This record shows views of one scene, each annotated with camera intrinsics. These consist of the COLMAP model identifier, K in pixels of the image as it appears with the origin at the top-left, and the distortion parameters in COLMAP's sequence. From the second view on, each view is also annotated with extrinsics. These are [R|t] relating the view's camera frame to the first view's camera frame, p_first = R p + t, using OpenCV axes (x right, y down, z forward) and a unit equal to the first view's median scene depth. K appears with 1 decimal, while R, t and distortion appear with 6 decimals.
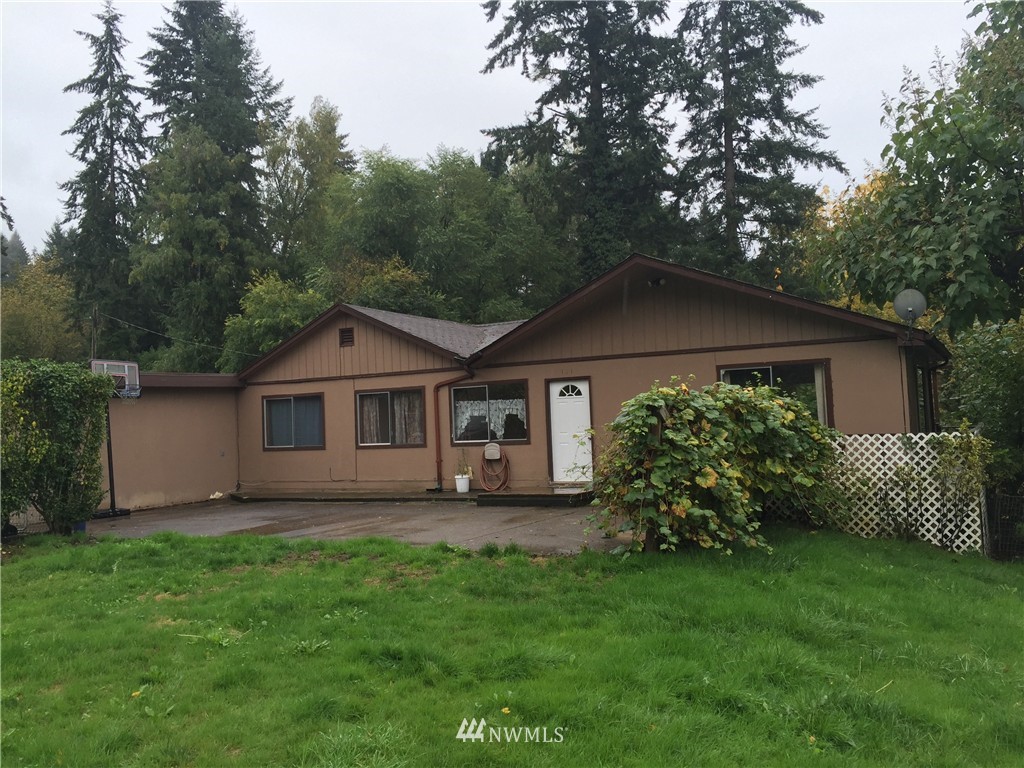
lens RADIAL K [[879.3, 0, 512.0], [0, 879.3, 384.0], [0, 0, 1]] dist [0.063825, -0.079109]
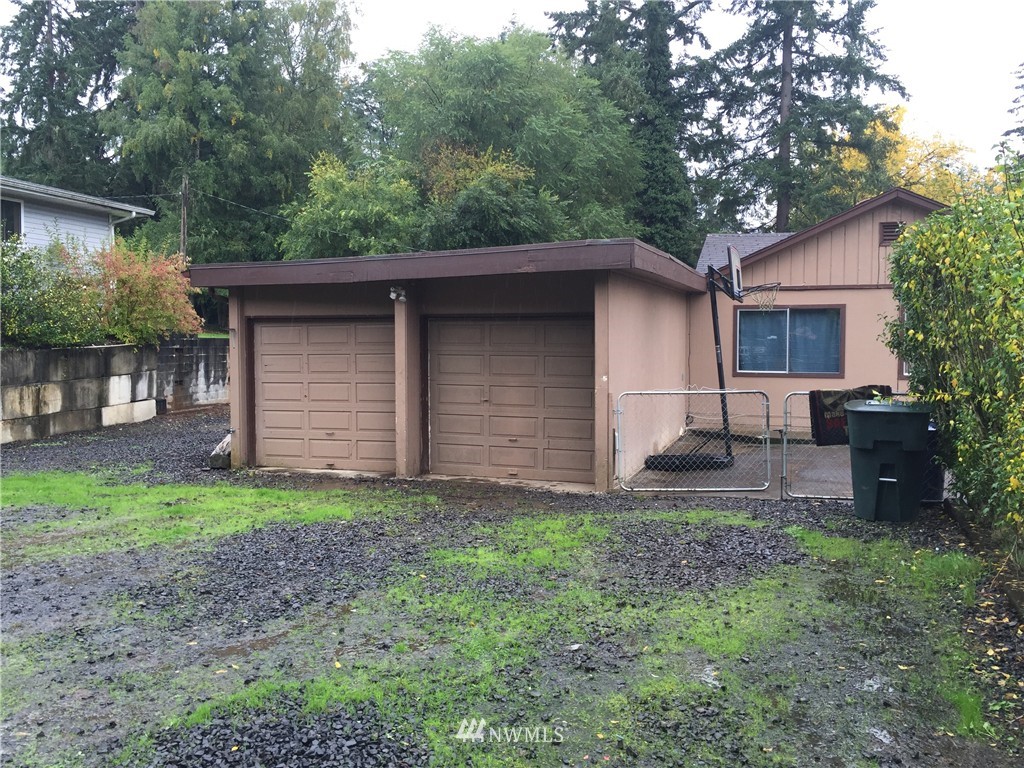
lens RADIAL K [[879.3, 0, 512.0], [0, 879.3, 384.0], [0, 0, 1]] dist [0.063825, -0.079109]
pose [[0.982981, 0.033163, 0.180690, -0.210322], [-0.049388, 0.995066, 0.086050, 0.008601], [-0.176945, -0.093510, 0.979769, 0.098431]]
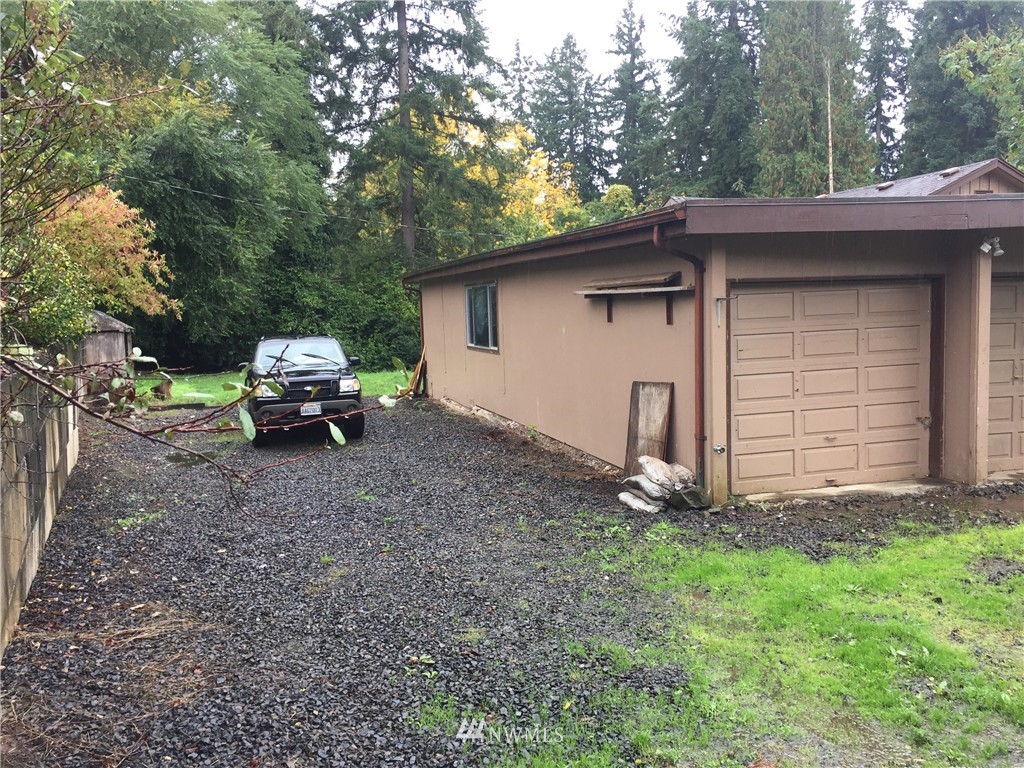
lens RADIAL K [[879.3, 0, 512.0], [0, 879.3, 384.0], [0, 0, 1]] dist [0.063825, -0.079109]
pose [[0.702940, -0.038361, 0.710213, -0.364785], [-0.036207, 0.995320, 0.089597, 0.019386], [-0.710327, -0.088697, 0.698262, 0.244748]]
